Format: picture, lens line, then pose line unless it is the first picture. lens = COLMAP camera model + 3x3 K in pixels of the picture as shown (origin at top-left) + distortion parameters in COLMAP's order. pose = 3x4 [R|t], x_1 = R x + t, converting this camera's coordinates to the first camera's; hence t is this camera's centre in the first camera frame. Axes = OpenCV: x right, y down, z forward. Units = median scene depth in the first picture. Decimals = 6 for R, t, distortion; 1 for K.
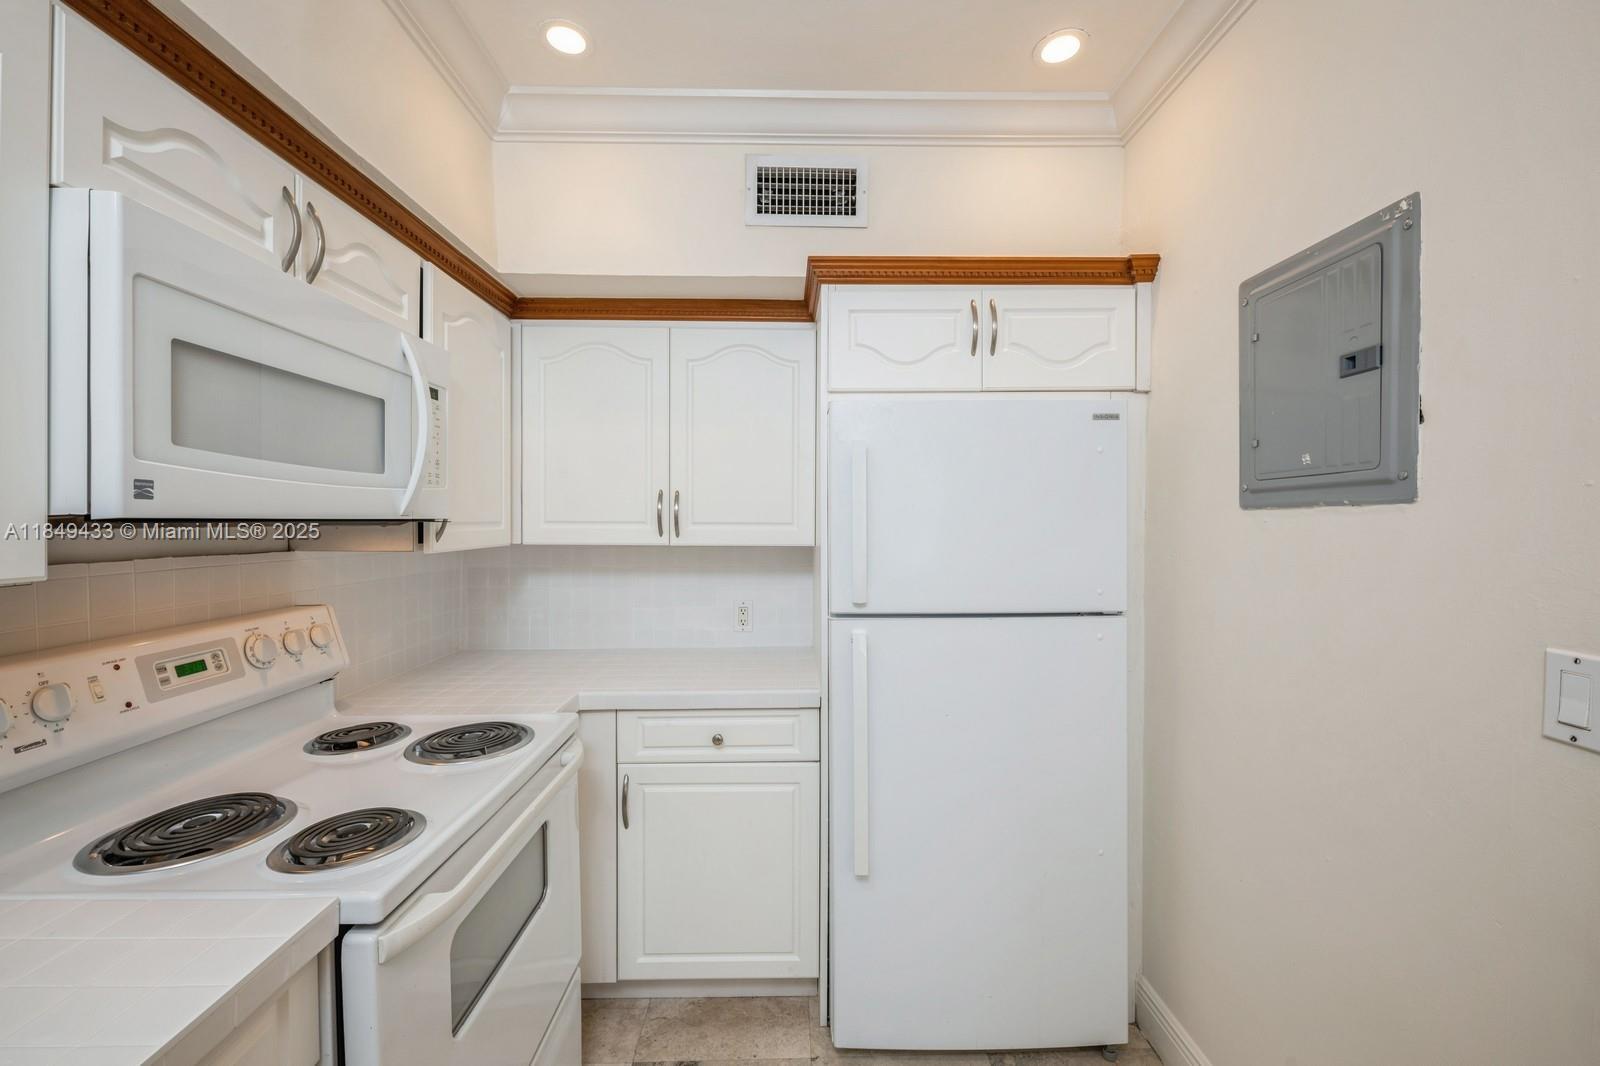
lens RADIAL K [[641.5, 0, 805.6], [0, 641.5, 531.0], [0, 0, 1]] dist [0.000124, -0.000147]
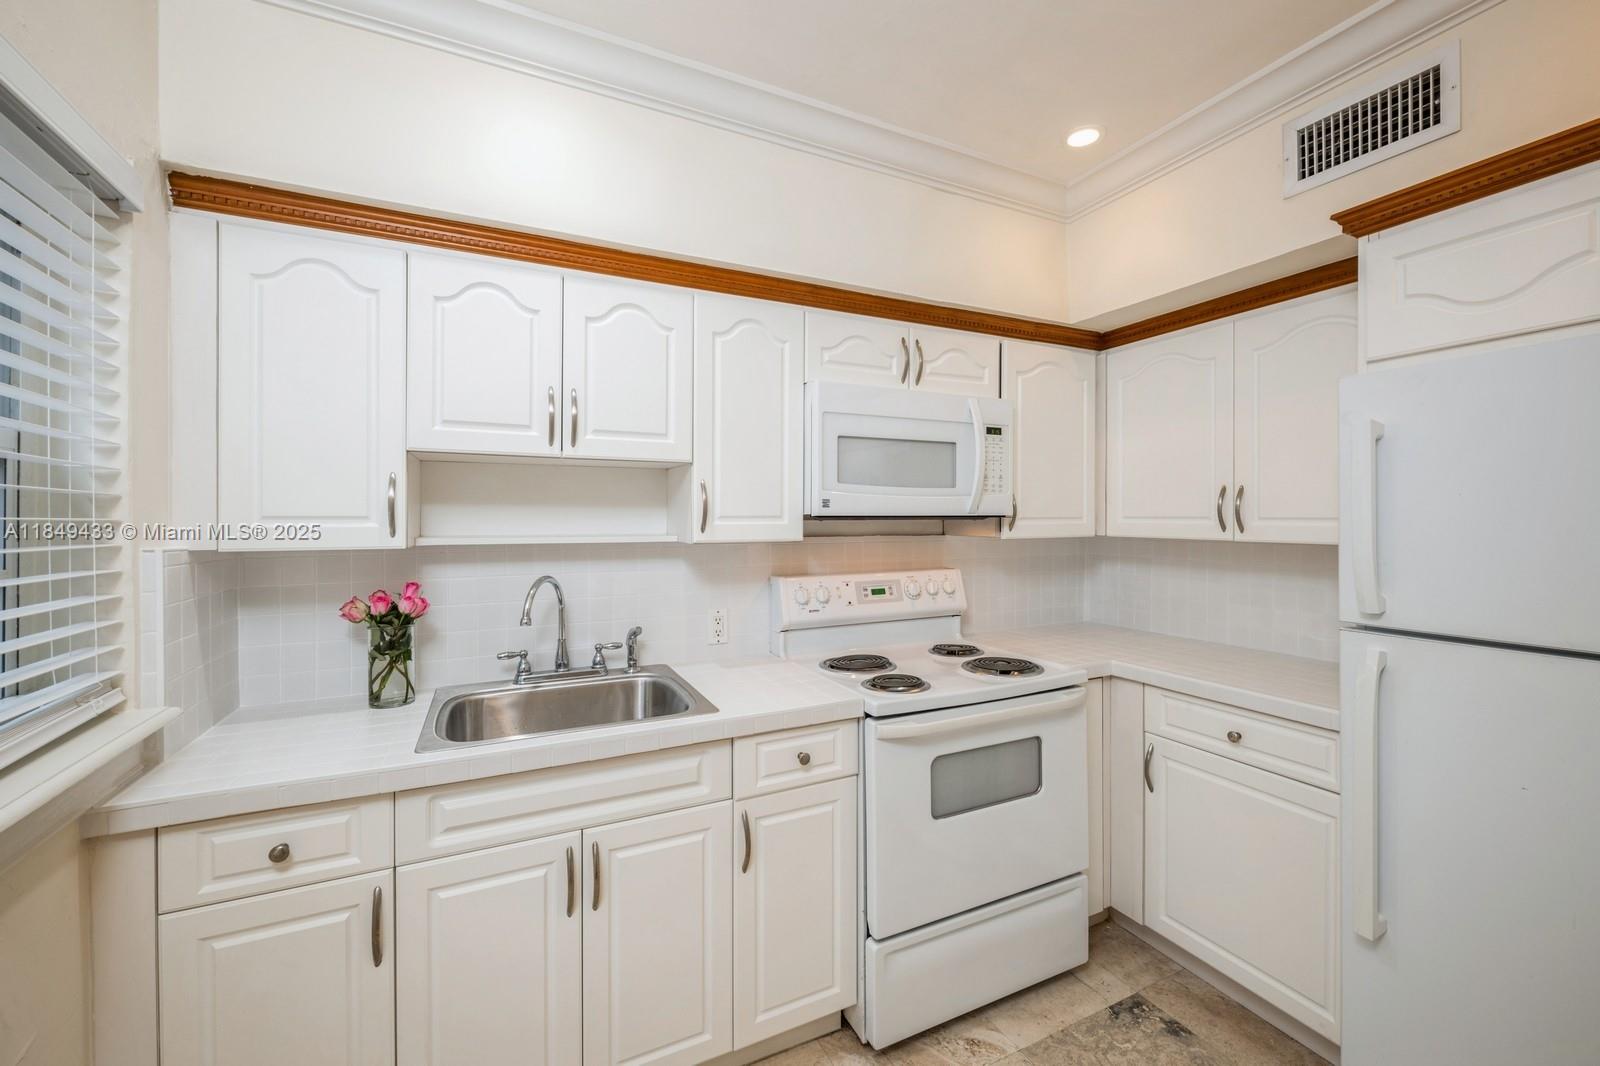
lens RADIAL K [[643.5, 0, 802.1], [0, 643.5, 522.6], [0, 0, 1]] dist [0.001301, -0.002246]
pose [[0.414130, 0.005652, -0.910200, 0.508884], [-0.012878, 0.999917, 0.000350, 0.002672], [0.910126, 0.011577, 0.414169, -0.022902]]
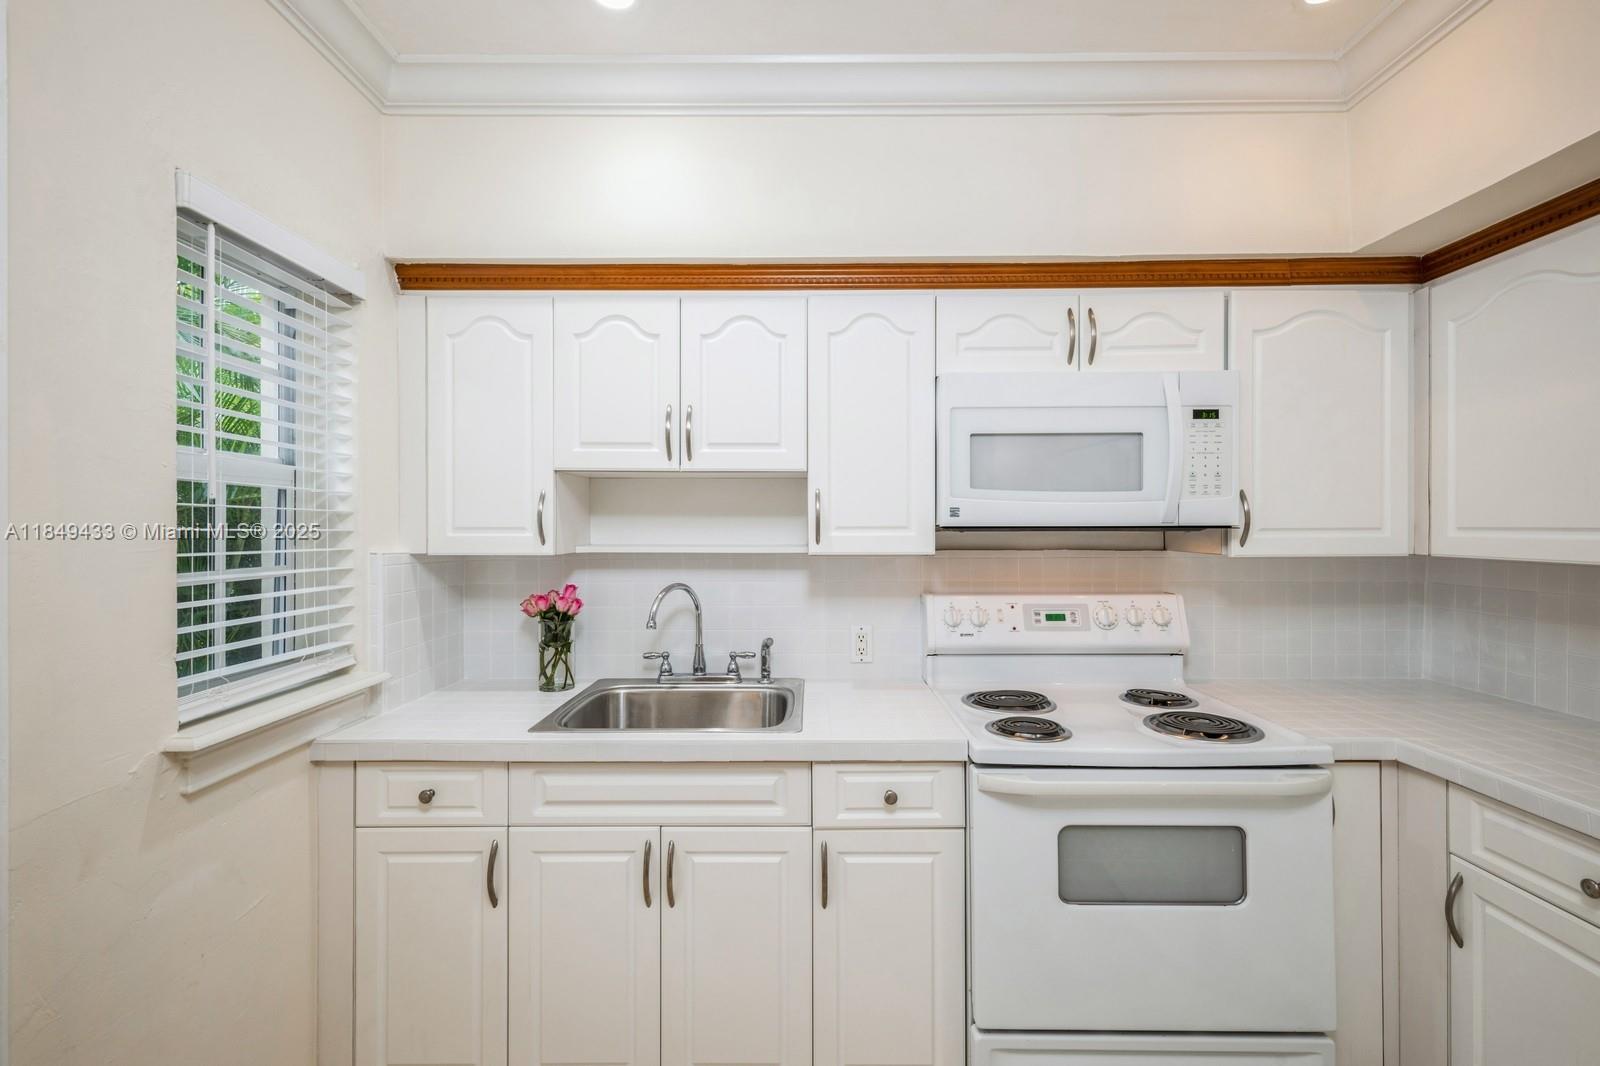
lens RADIAL K [[688.3, 0, 805.2], [0, 688.3, 531.1], [0, 0, 1]] dist [0.007005, -0.000252]
pose [[-0.031944, 0.005944, -0.999472, 0.560145], [-0.014942, 0.999868, 0.006424, -0.005614], [0.999378, 0.015139, -0.031851, 0.284611]]
